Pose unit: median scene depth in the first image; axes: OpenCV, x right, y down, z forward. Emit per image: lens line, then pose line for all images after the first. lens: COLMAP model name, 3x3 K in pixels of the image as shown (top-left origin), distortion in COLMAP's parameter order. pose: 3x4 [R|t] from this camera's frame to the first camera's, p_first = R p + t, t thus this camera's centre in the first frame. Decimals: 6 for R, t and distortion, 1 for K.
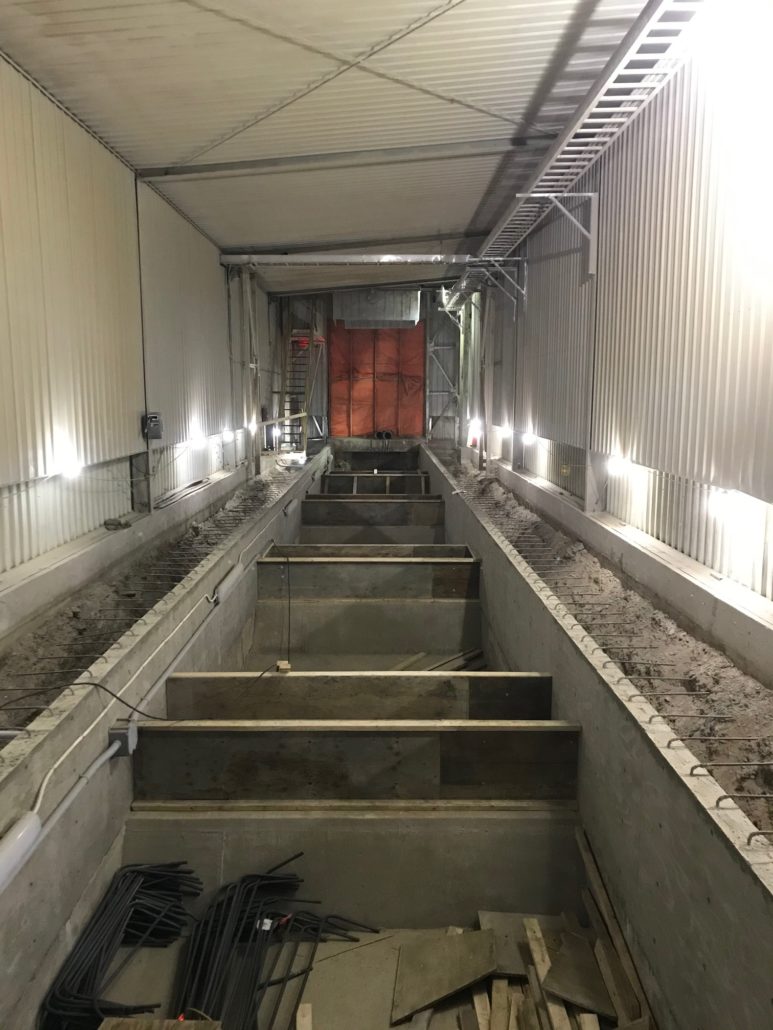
lens RADIAL K [[844.2, 0, 380.3], [0, 844.2, 514.6], [0, 0, 1]] dist [0.106409, -0.153211]
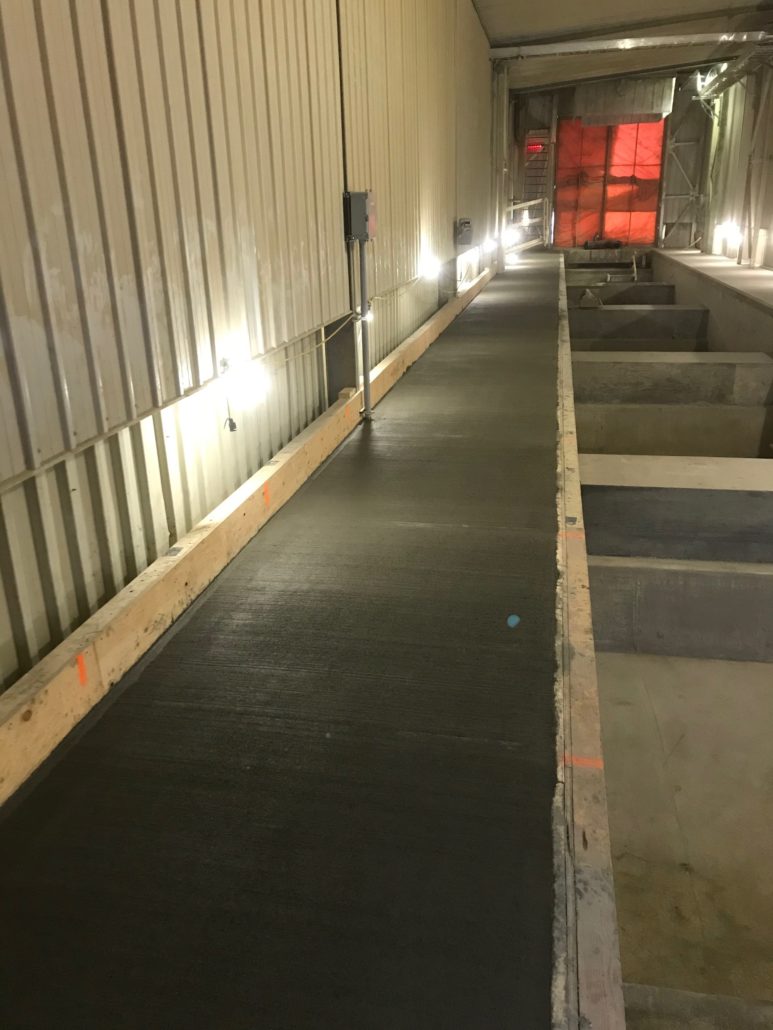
lens RADIAL K [[847.4, 0, 383.3], [0, 847.4, 512.9], [0, 0, 1]] dist [0.031471, -0.007733]
pose [[0.981287, 0.039863, -0.188381, -0.147584], [-0.001221, 0.979605, 0.200930, 0.022778], [0.192549, -0.196940, 0.961322, -0.082654]]
